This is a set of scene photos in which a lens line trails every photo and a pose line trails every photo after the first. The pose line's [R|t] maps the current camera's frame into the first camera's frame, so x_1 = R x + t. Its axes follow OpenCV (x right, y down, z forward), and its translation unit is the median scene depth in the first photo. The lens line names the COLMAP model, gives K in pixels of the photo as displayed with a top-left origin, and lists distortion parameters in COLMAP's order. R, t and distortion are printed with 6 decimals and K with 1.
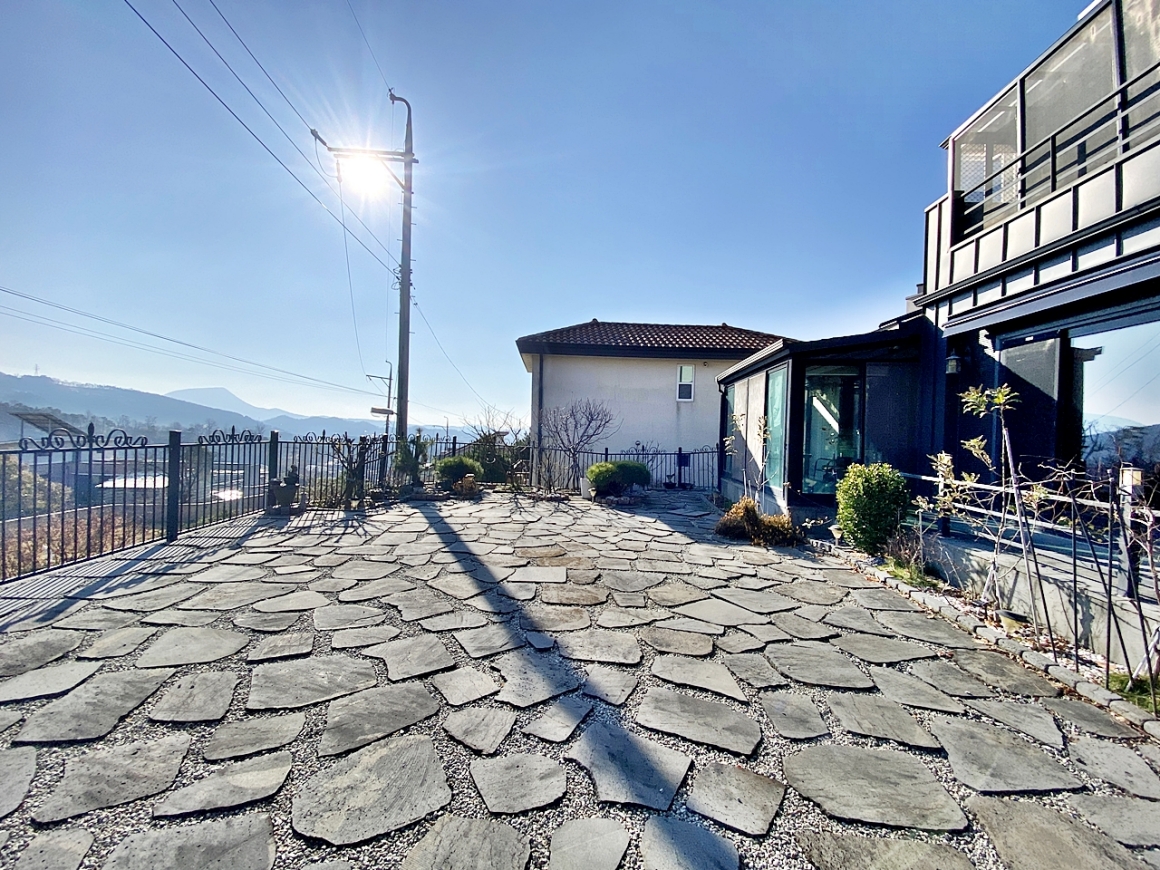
lens RADIAL K [[466.7, 0, 580.0], [0, 466.7, 435.0], [0, 0, 1]] dist [0.036327, -0.030546]
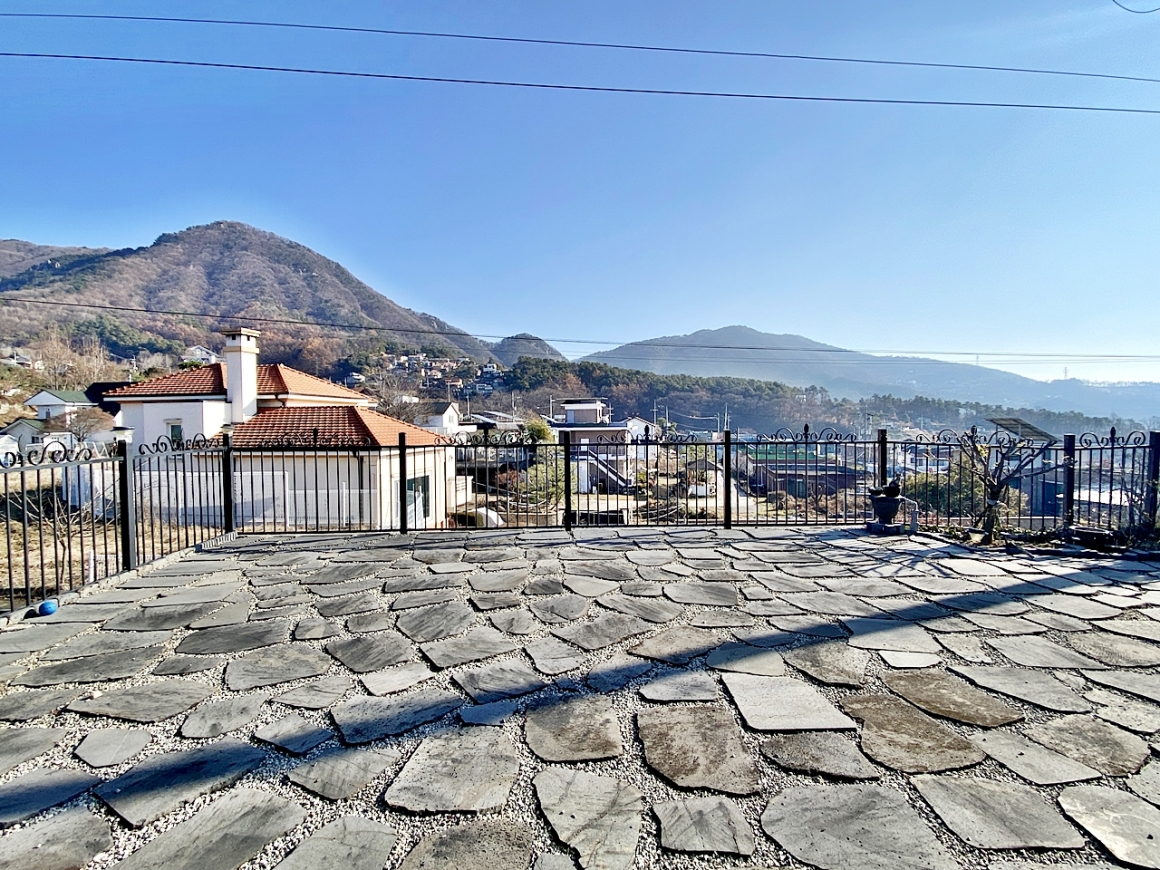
lens RADIAL K [[546.8, 0, 580.0], [0, 546.8, 435.0], [0, 0, 1]] dist [0.067903, -0.061930]
pose [[-0.018542, -0.010065, -0.999777, 0.464339], [0.000021, 0.999949, -0.010067, 0.016562], [0.999828, -0.000208, -0.018541, 0.711576]]
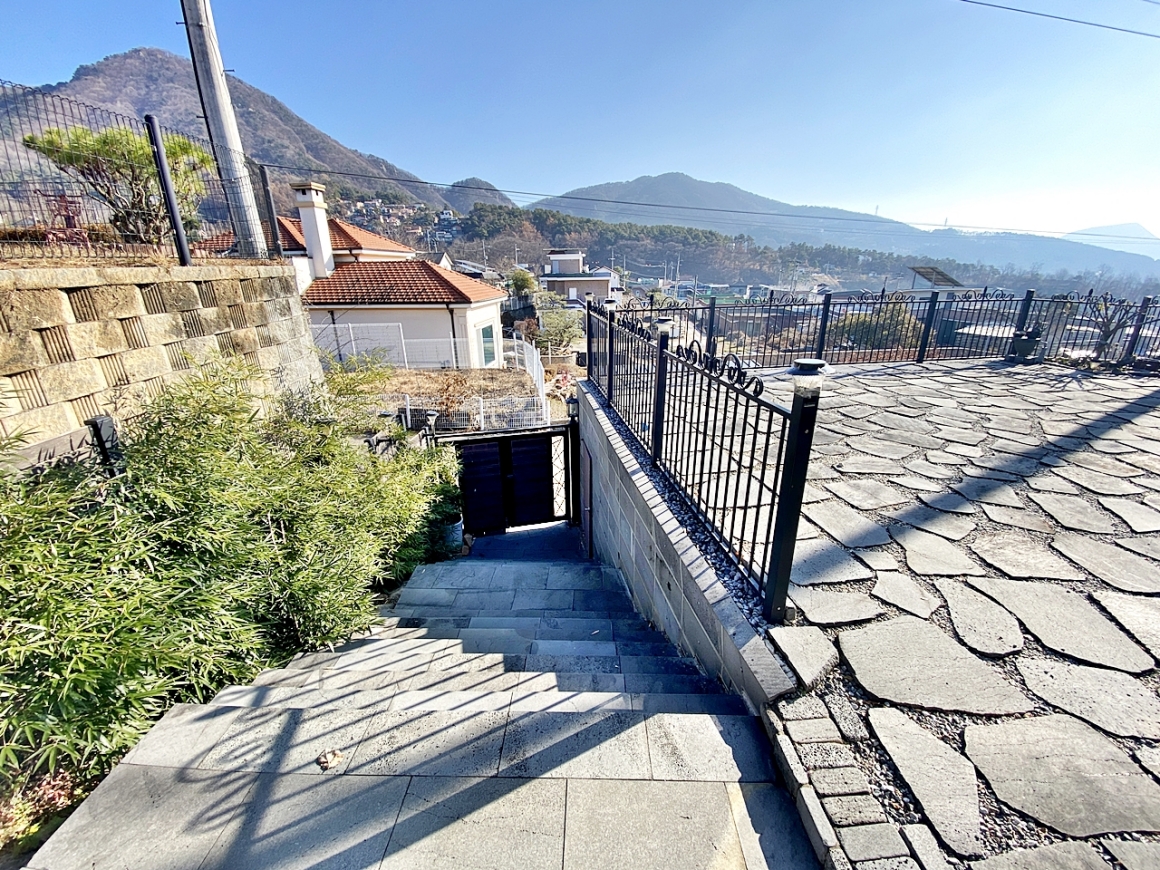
lens RADIAL K [[469.7, 0, 580.0], [0, 469.7, 435.0], [0, 0, 1]] dist [0.013483, -0.017571]
pose [[0.083773, 0.299109, -0.950534, 0.660844], [0.008982, 0.953622, 0.300873, -0.035970], [0.996444, -0.033743, 0.077201, -0.292122]]
